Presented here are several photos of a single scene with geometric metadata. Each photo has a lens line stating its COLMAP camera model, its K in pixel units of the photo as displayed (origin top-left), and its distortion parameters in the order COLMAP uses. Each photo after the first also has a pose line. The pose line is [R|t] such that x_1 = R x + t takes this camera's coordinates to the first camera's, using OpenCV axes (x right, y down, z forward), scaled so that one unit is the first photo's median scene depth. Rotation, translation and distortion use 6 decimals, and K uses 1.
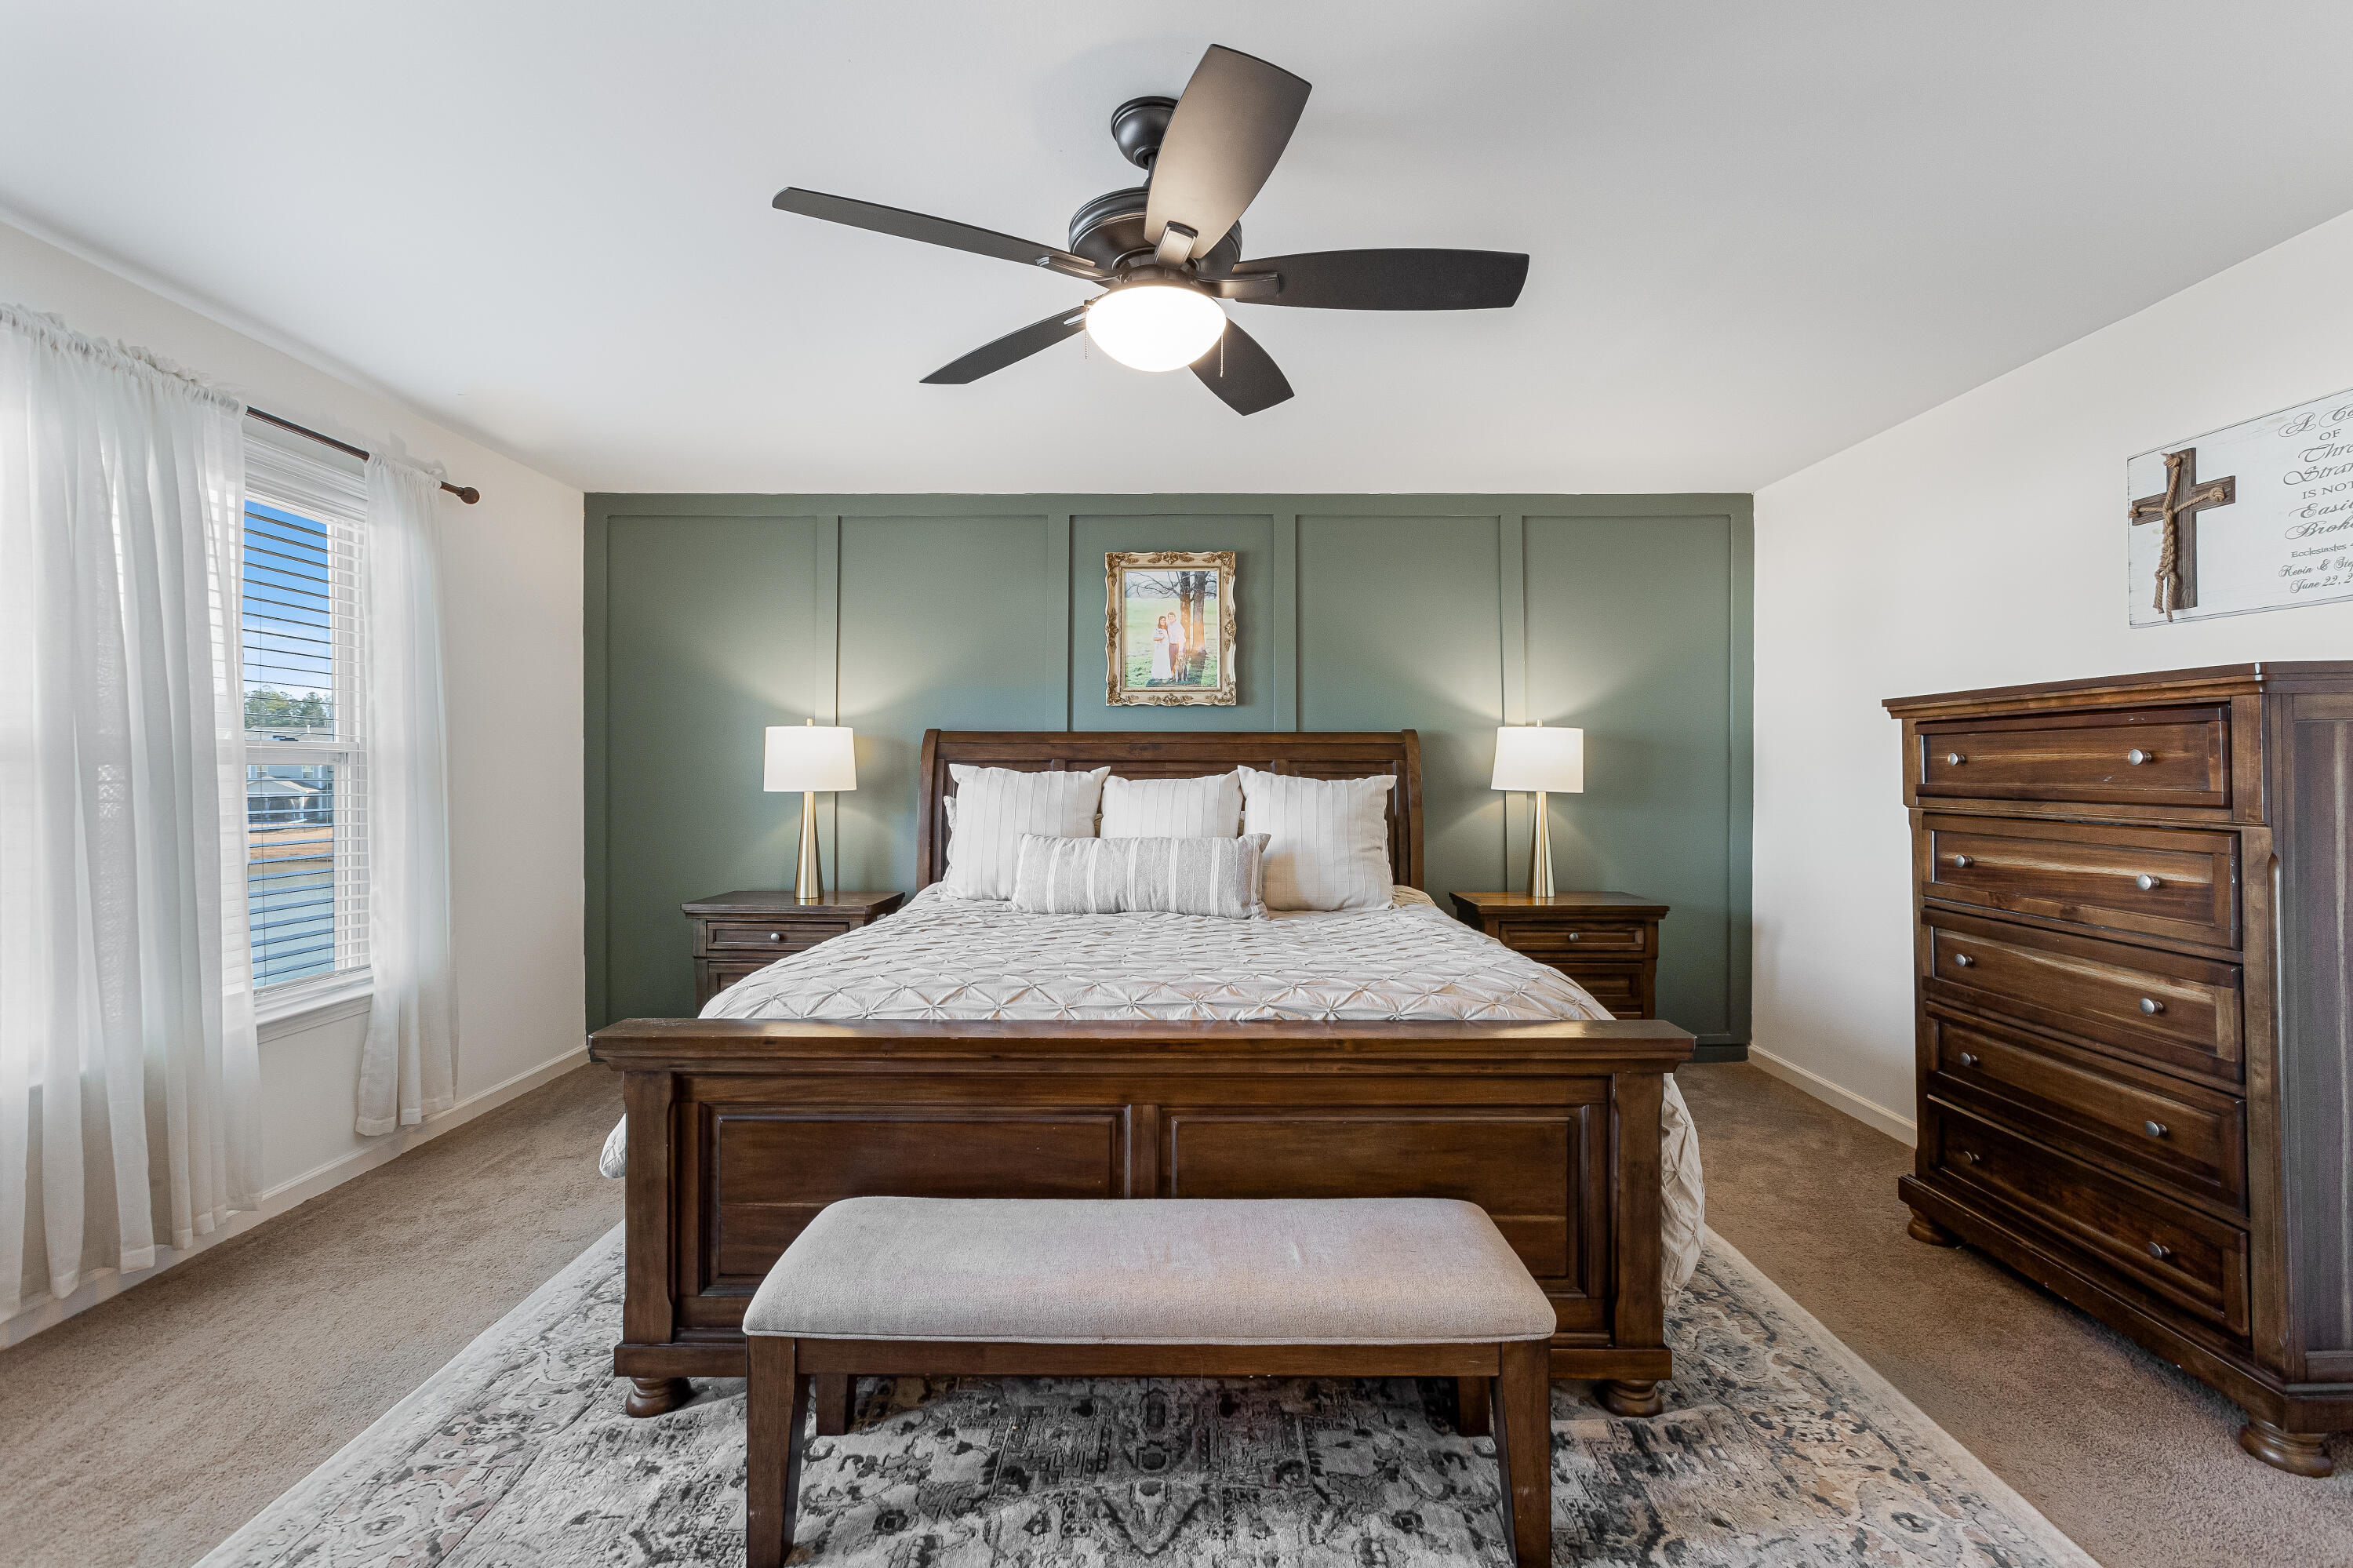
lens RADIAL K [[1046.1, 0, 1184.5], [0, 1046.1, 778.5], [0, 0, 1]] dist [-0.019559, 0.018973]
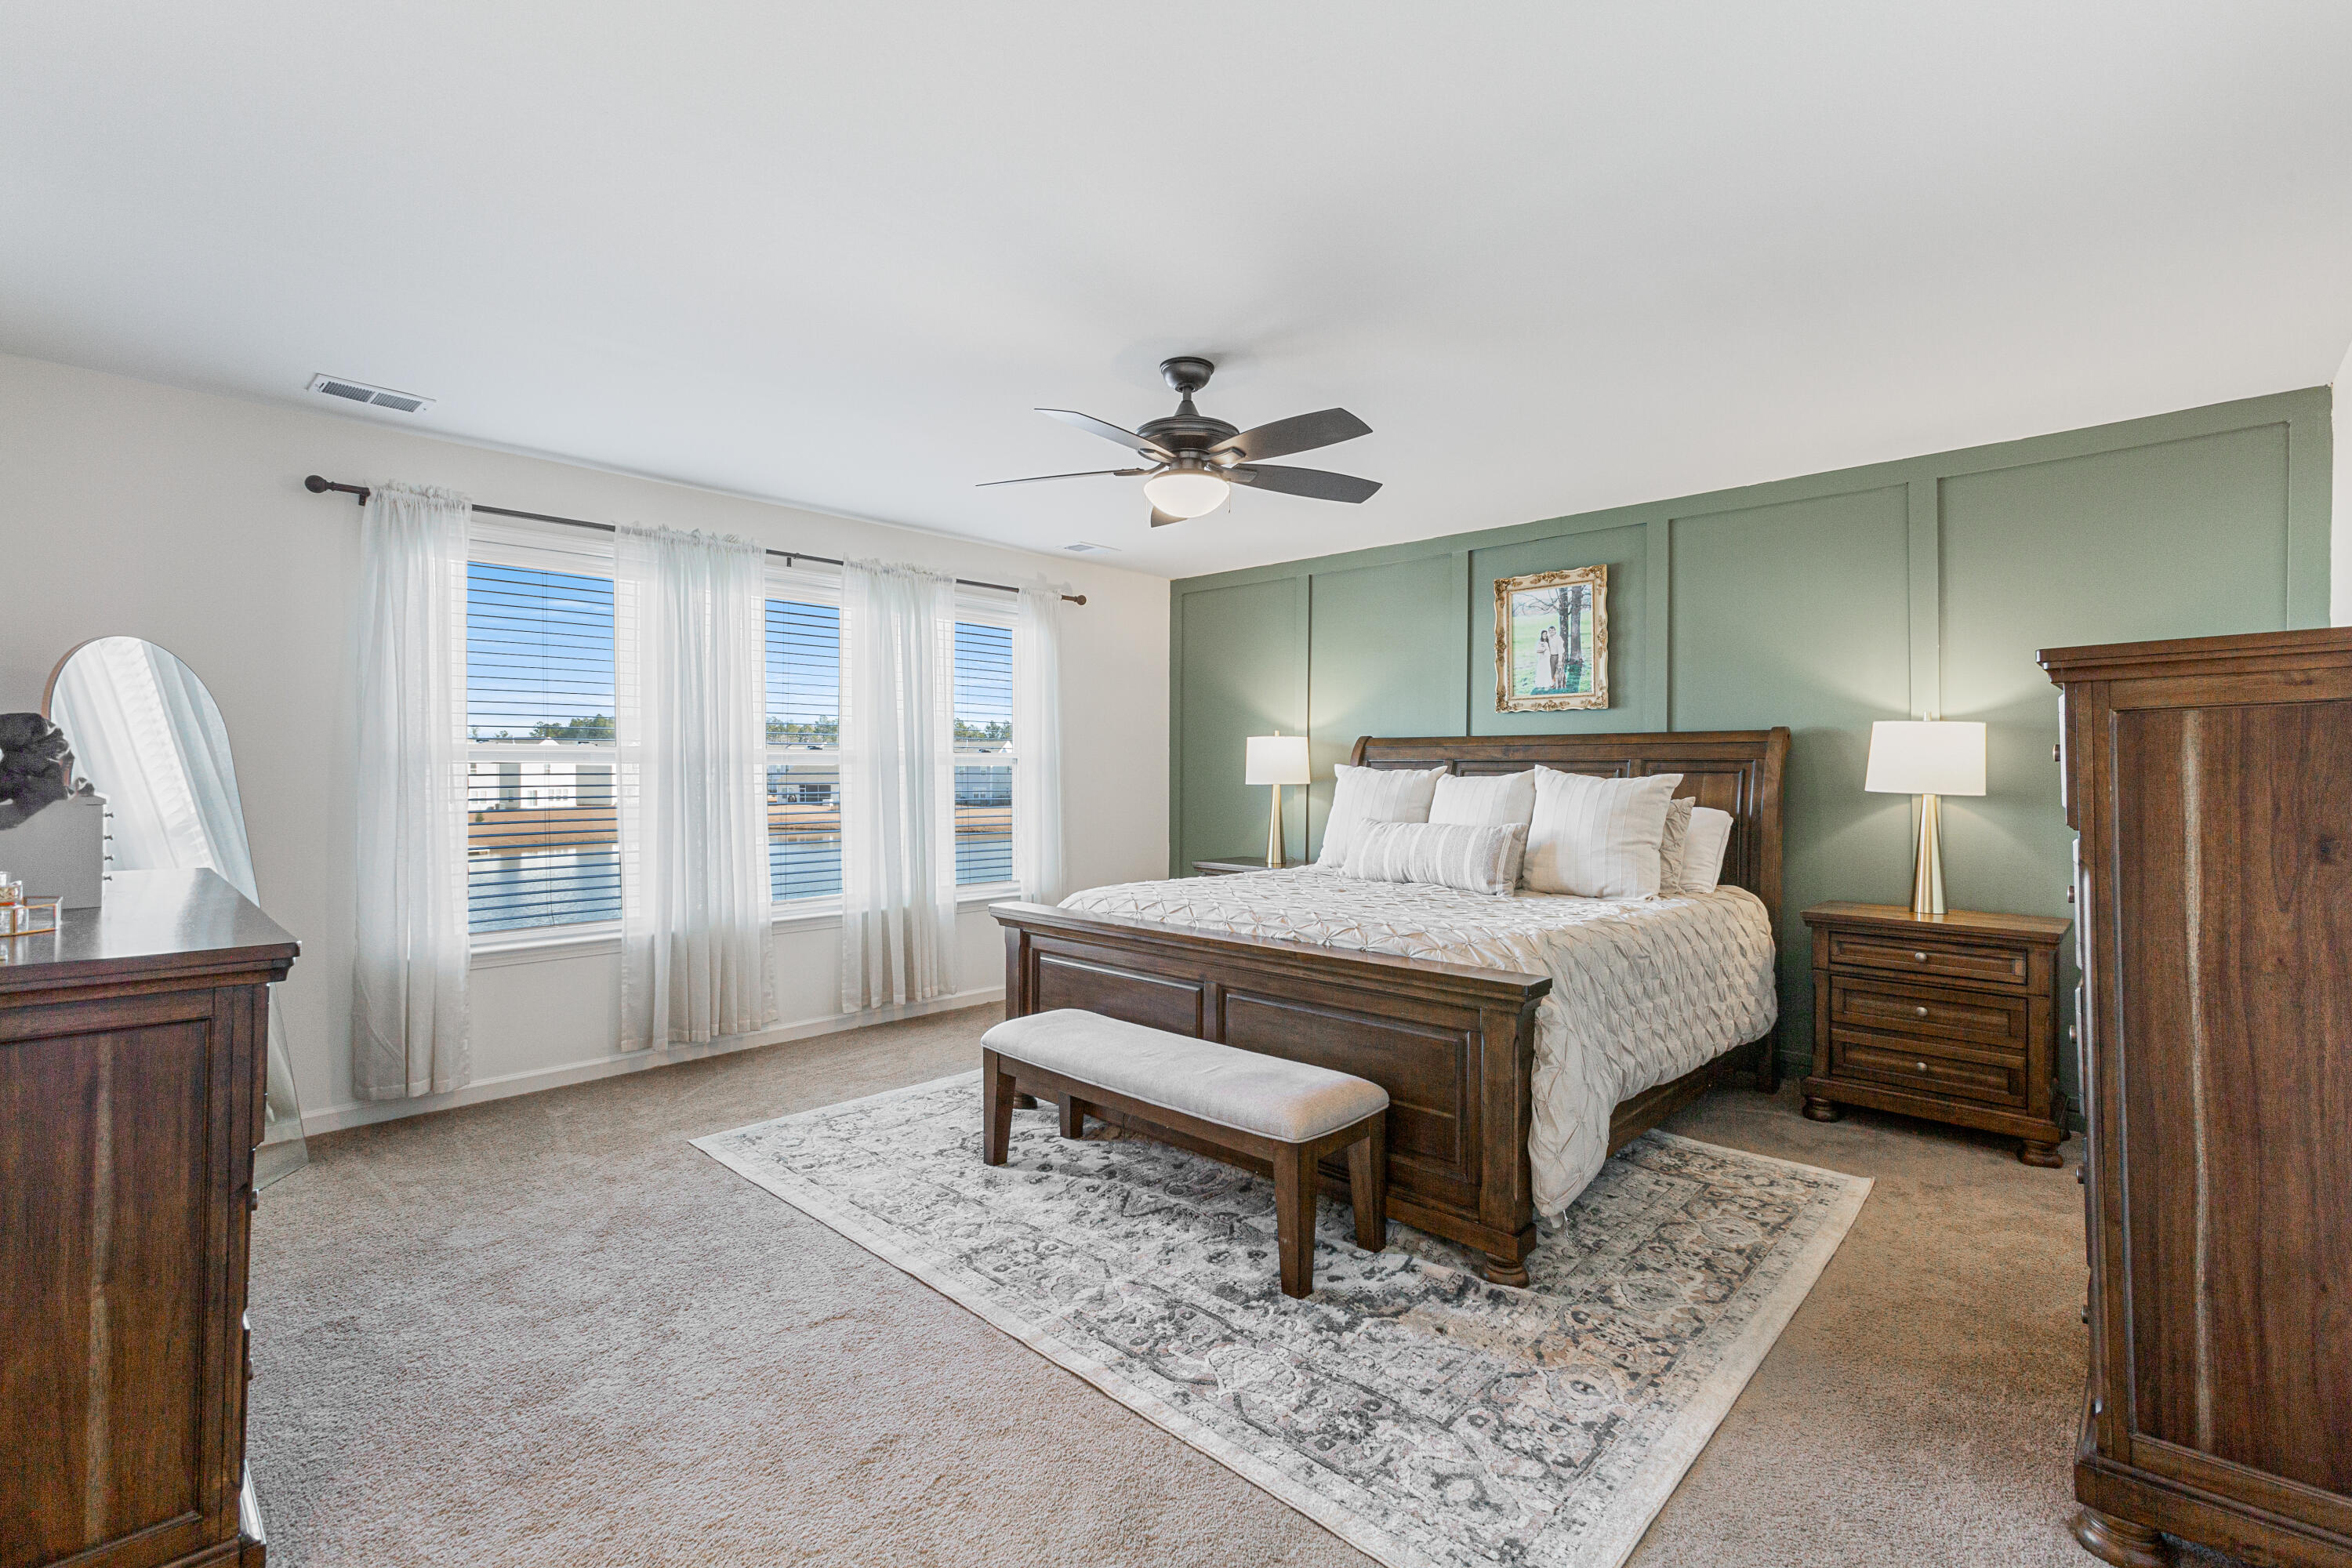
lens RADIAL K [[1076.7, 0, 1176.0], [0, 1076.7, 784.0], [0, 0, 1]] dist [-0.039197, 0.044084]
pose [[0.717616, 0.011093, -0.696351, 0.610571], [-0.008471, 0.999938, 0.007200, 0.003528], [0.696388, 0.000732, 0.717665, -0.109815]]
